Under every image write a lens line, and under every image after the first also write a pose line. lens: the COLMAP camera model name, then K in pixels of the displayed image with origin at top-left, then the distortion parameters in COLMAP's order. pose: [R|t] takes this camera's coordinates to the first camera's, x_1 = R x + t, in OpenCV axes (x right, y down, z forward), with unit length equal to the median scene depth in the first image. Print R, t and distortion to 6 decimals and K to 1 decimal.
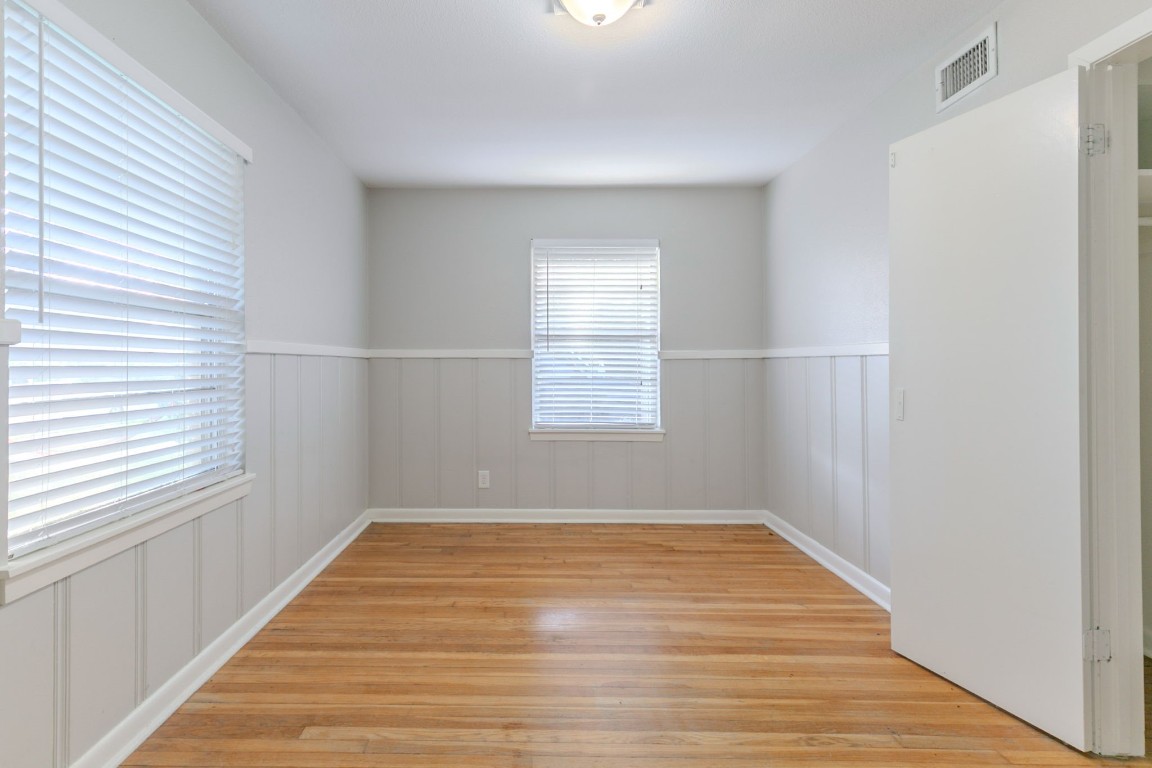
lens RADIAL K [[537.1, 0, 537.6], [0, 537.1, 357.6], [0, 0, 1]] dist [0.001996, 0.000094]
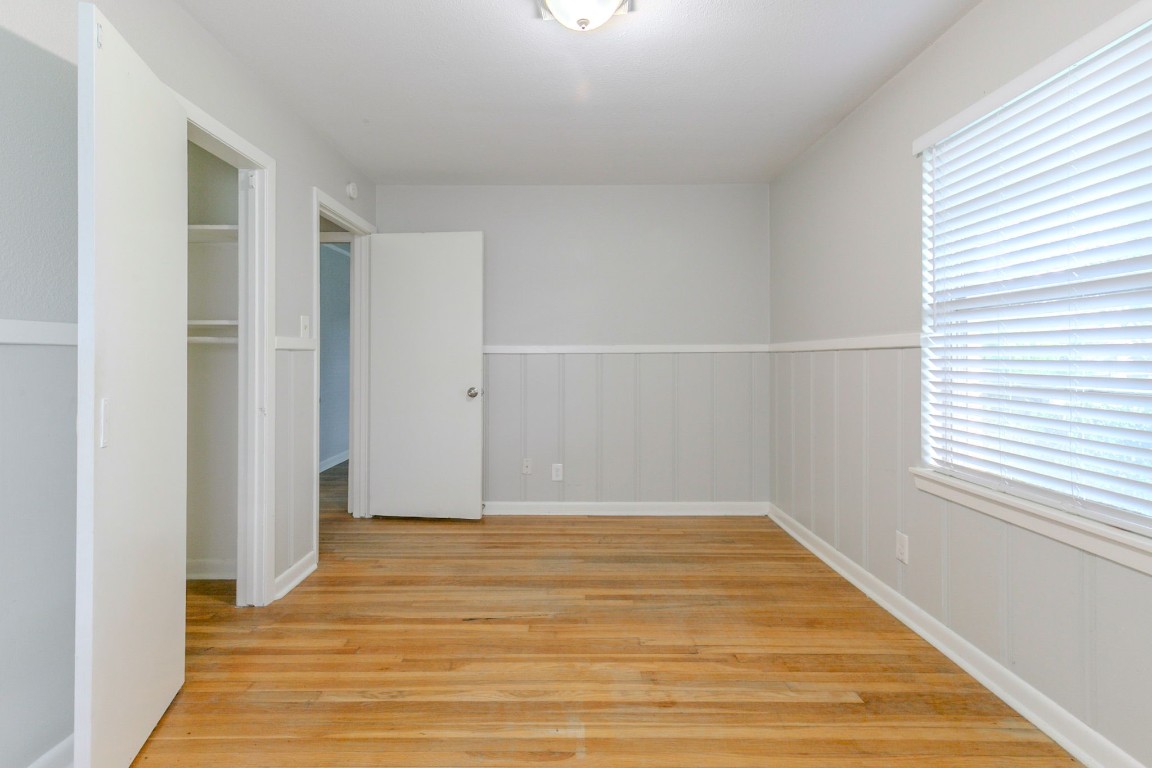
lens RADIAL K [[537.1, 0, 537.6], [0, 537.1, 357.6], [0, 0, 1]] dist [0.001996, 0.000094]
pose [[-0.998545, 0.005382, 0.053651, 0.136758], [0.005036, 0.999966, -0.006594, 0.014462], [-0.053685, -0.006314, -0.998538, 1.937330]]
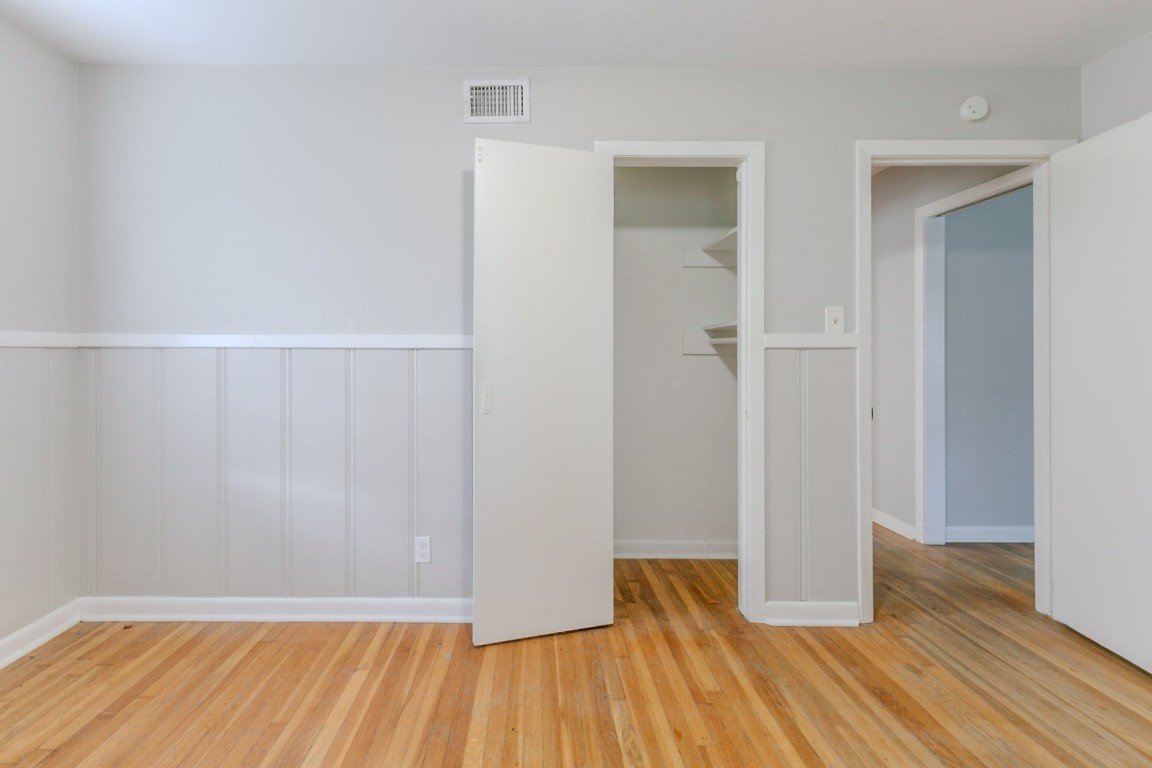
lens RADIAL K [[537.1, 0, 537.6], [0, 537.1, 357.6], [0, 0, 1]] dist [0.001996, 0.000094]
pose [[0.010887, 0.005602, 0.999925, -0.408215], [-0.013233, 0.999898, -0.005458, 0.017099], [-0.999853, -0.013172, 0.010960, 1.070887]]
